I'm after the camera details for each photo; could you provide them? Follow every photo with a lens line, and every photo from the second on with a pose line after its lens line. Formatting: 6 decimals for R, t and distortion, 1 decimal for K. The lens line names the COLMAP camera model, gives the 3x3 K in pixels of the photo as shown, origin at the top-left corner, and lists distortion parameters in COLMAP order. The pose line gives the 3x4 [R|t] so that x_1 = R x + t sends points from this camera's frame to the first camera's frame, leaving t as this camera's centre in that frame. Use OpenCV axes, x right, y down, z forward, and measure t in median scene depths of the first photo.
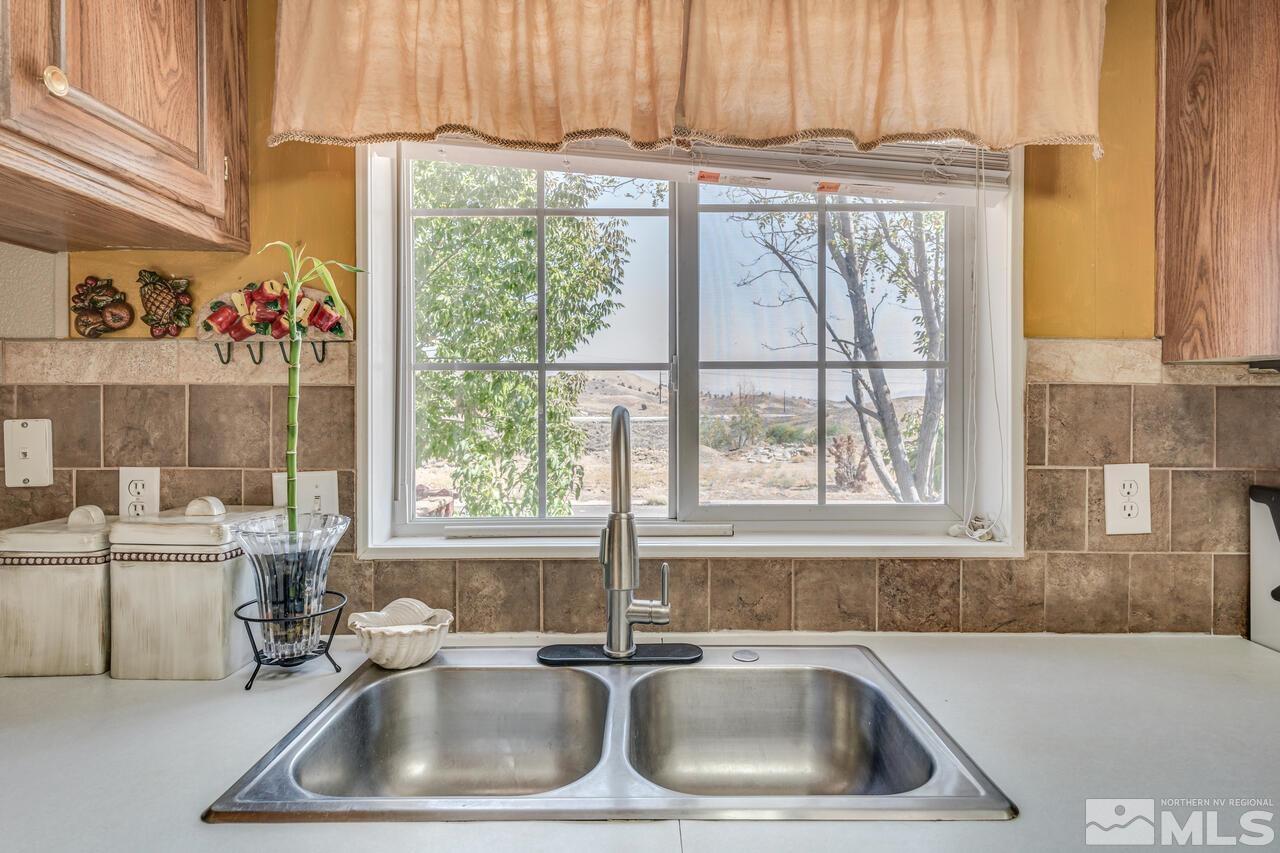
lens RADIAL K [[645.3, 0, 647.6], [0, 645.3, 407.4], [0, 0, 1]] dist [-0.003781, -0.000069]
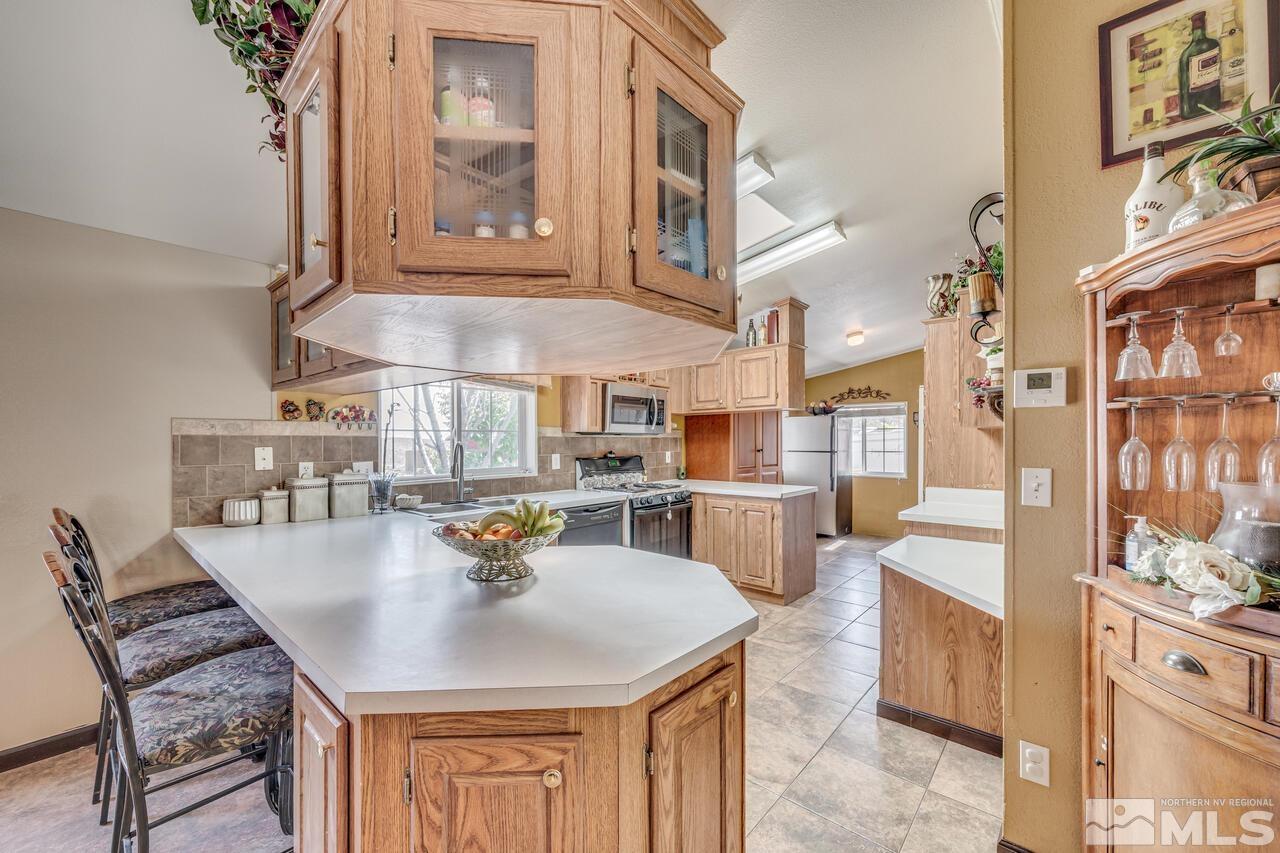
lens RADIAL K [[510.3, 0, 640.7], [0, 510.3, 441.1], [0, 0, 1]] dist [0.015473, -0.000654]
pose [[0.661827, -0.002984, 0.749651, -1.588044], [0.010518, 0.999931, -0.005307, 0.021394], [-0.749583, 0.011397, 0.661813, -1.869319]]
